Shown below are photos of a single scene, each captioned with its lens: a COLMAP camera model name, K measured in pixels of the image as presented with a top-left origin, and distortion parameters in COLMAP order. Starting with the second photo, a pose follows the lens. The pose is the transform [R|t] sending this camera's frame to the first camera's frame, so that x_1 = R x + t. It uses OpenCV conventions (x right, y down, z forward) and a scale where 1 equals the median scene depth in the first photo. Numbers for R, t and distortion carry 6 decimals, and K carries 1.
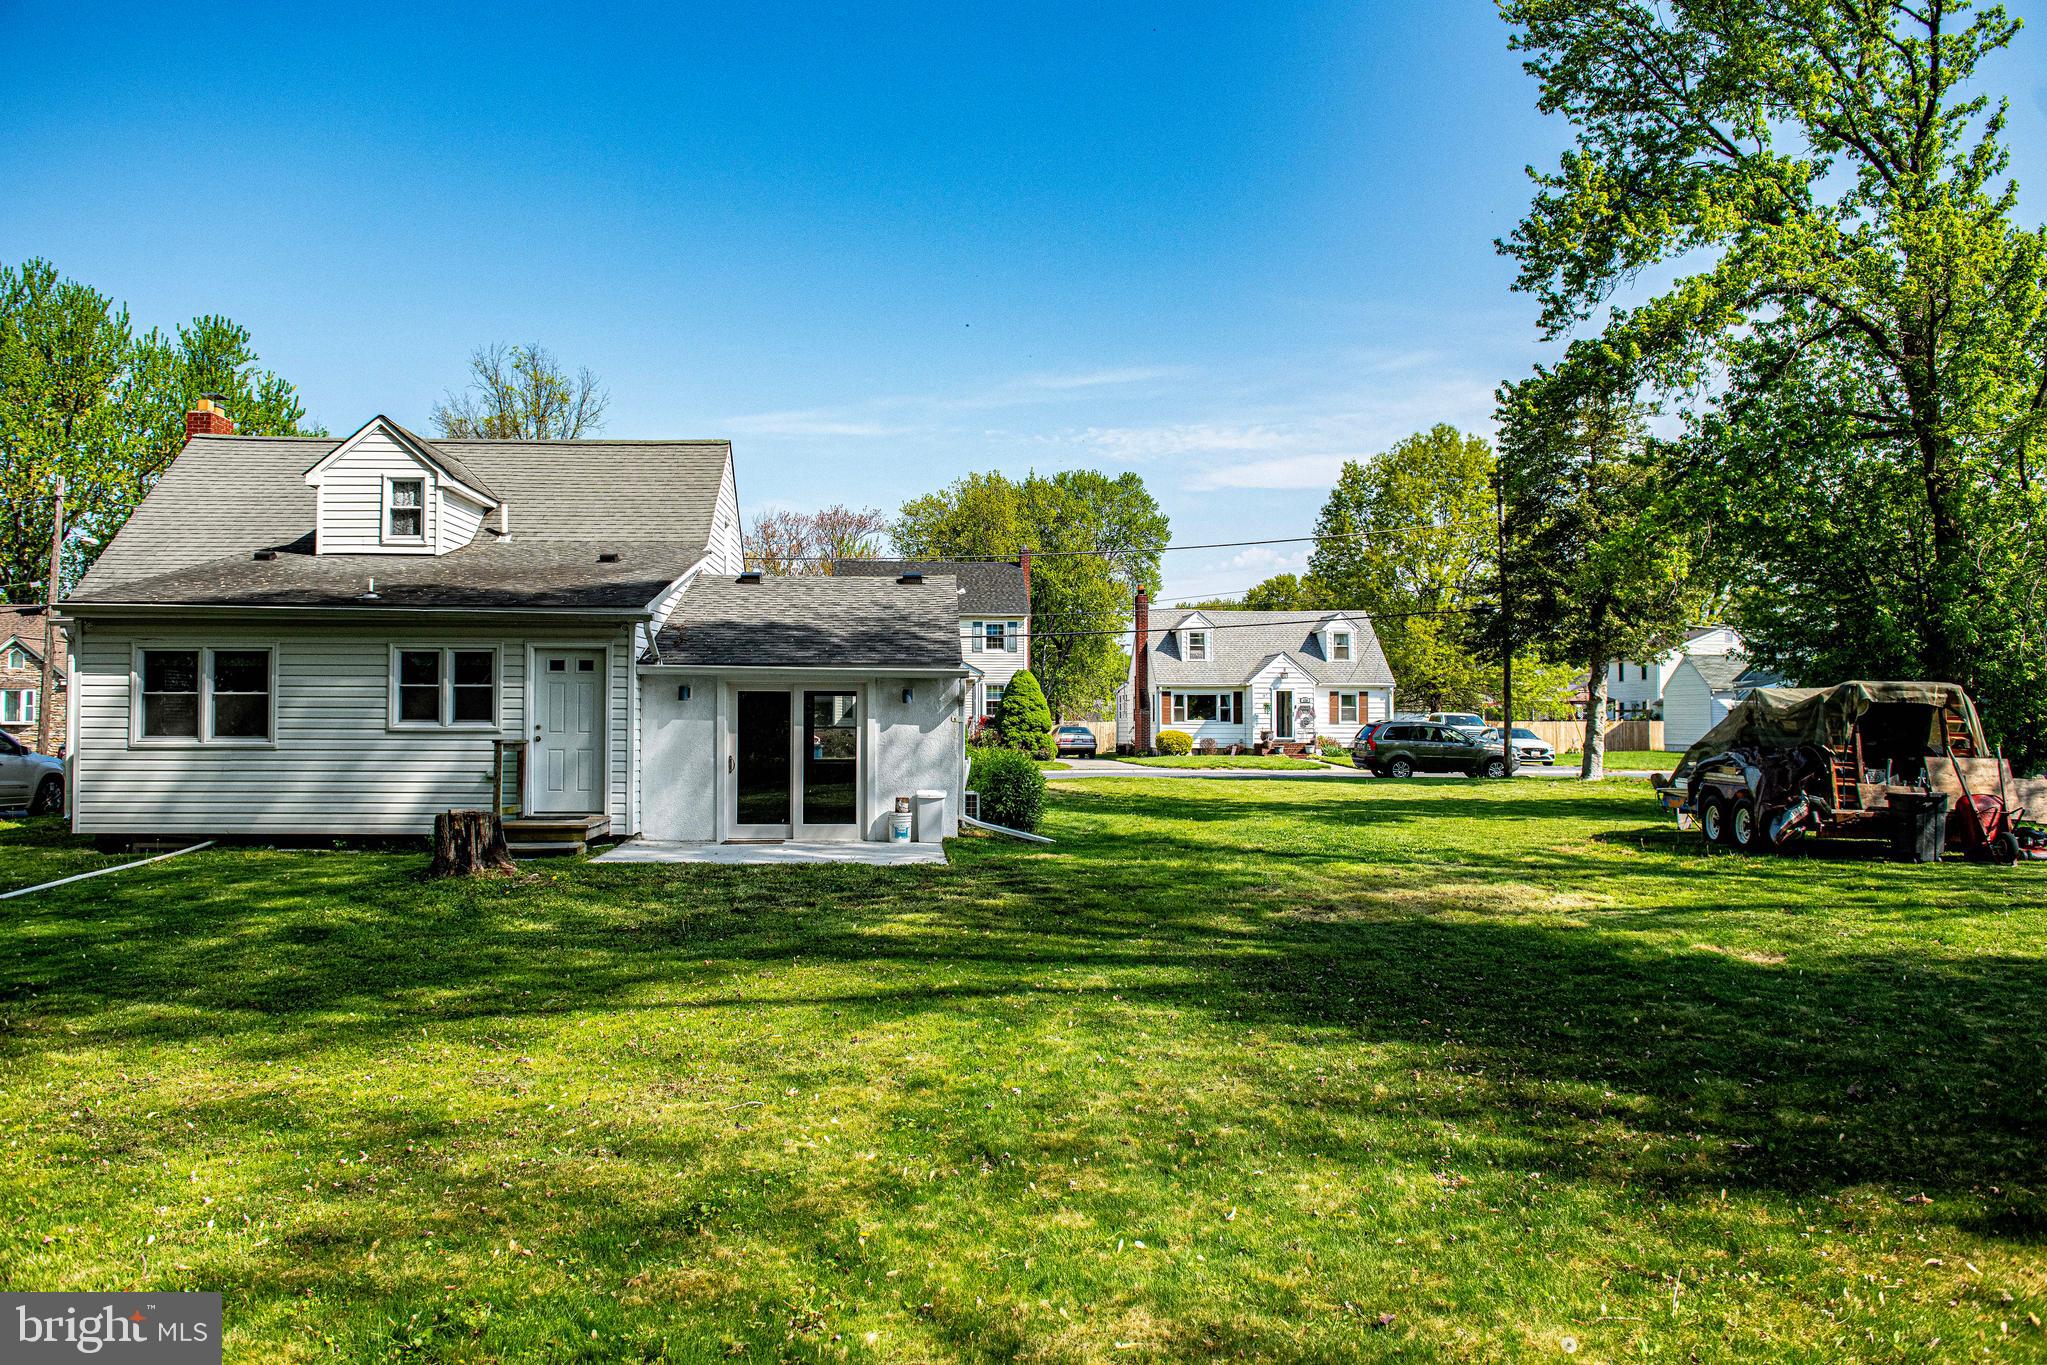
lens RADIAL K [[1421.5, 0, 1021.9], [0, 1421.5, 692.7], [0, 0, 1]] dist [-0.052184, 0.001753]
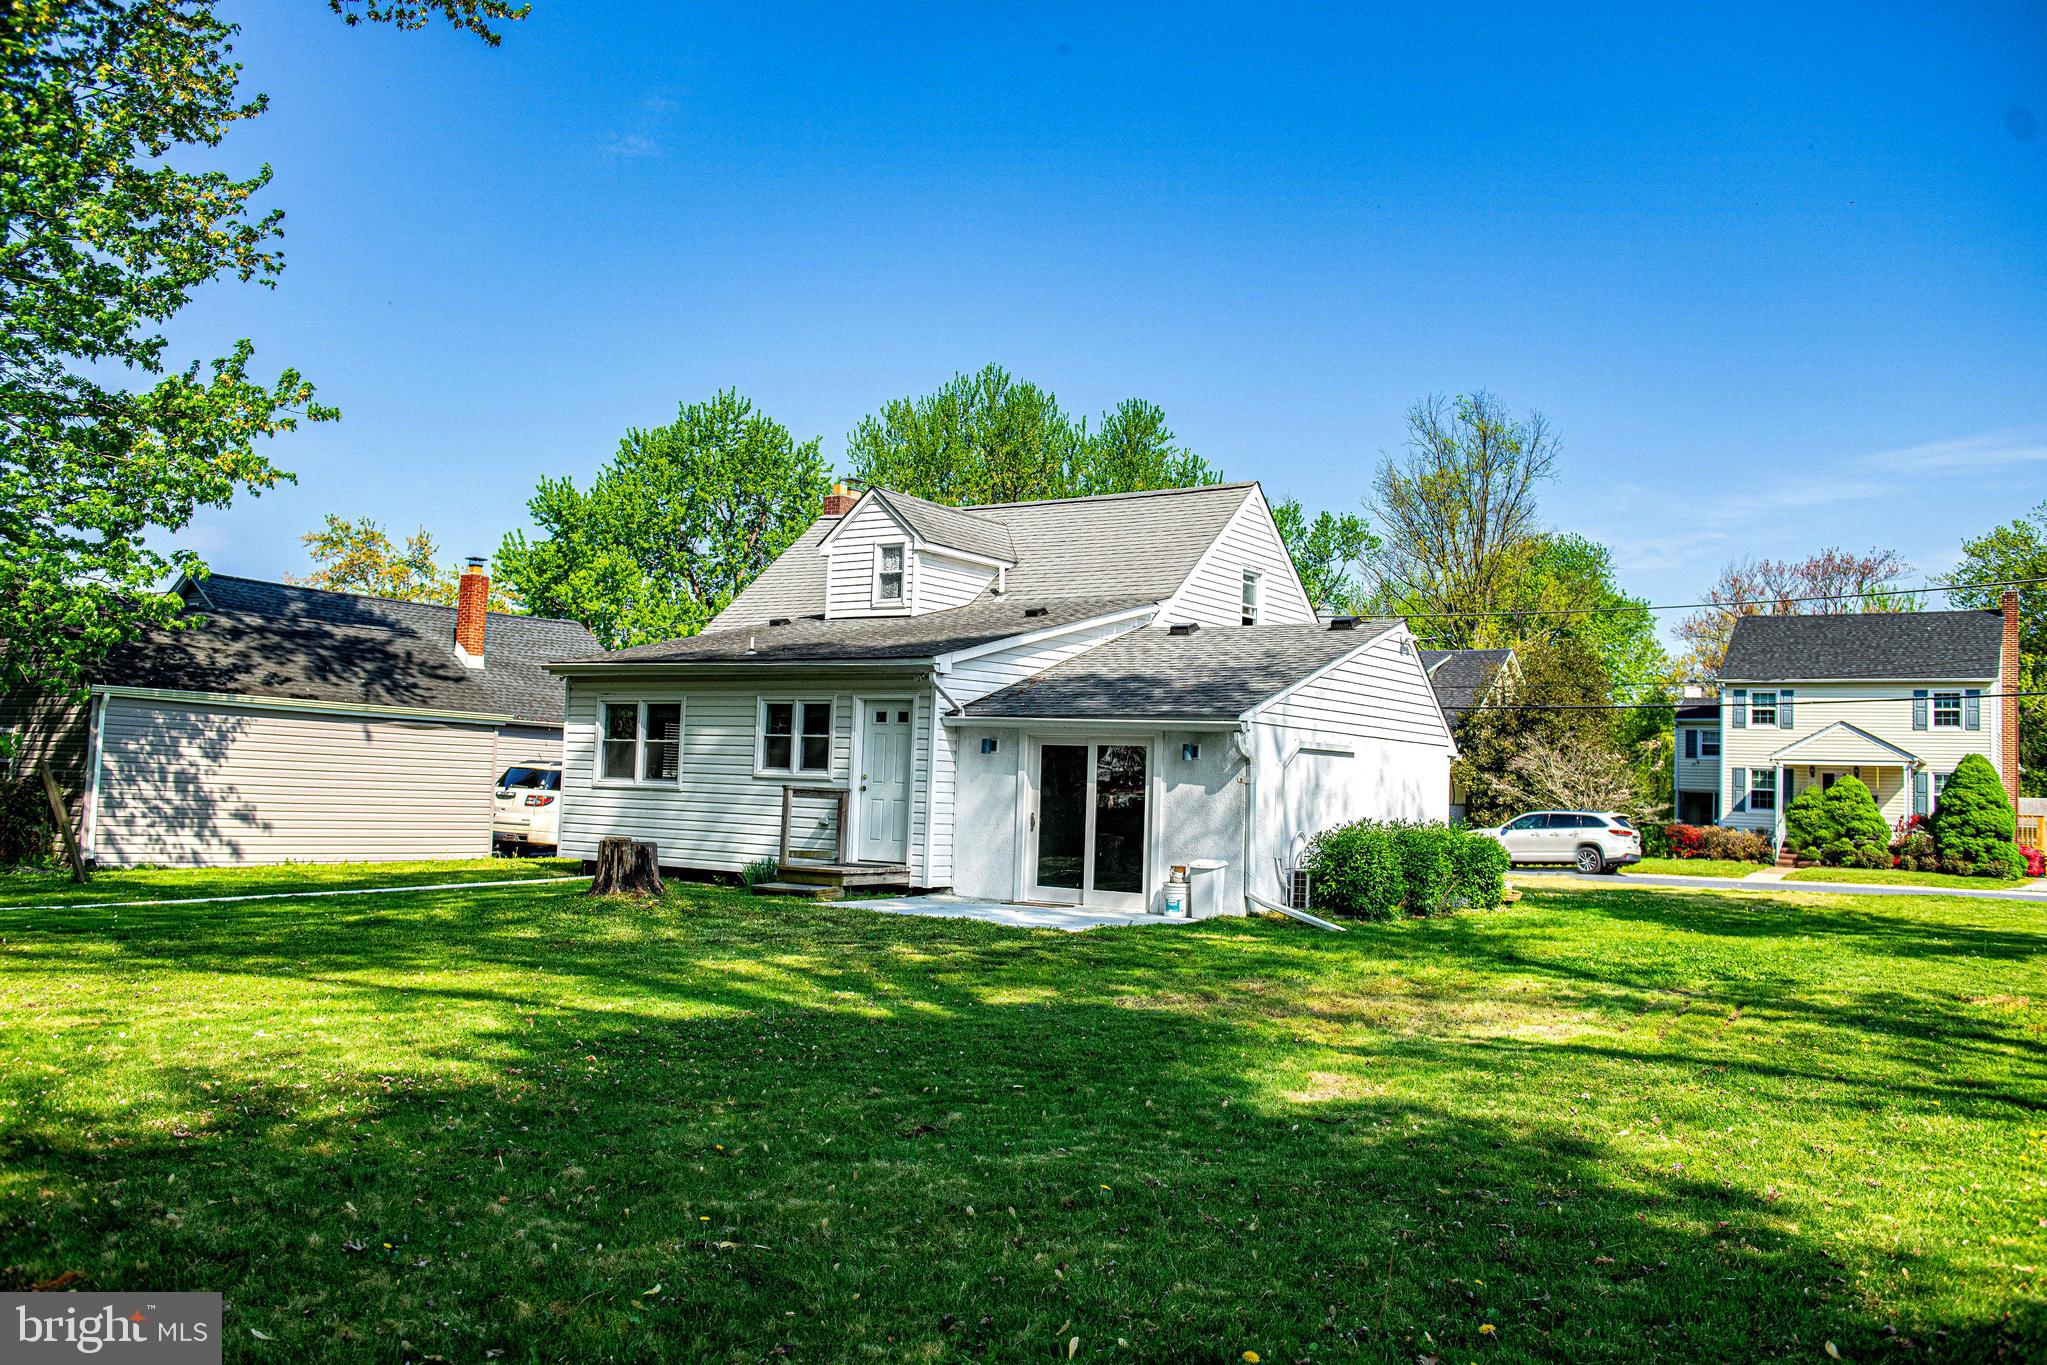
lens RADIAL K [[1627.9, 0, 1028.3], [0, 1627.9, 682.5], [0, 0, 1]] dist [-0.028108, -0.003896]
pose [[0.788602, -0.013893, -0.614747, 0.461755], [-0.024766, 0.998216, -0.054331, 0.016575], [0.614405, 0.058070, 0.786851, 0.136536]]
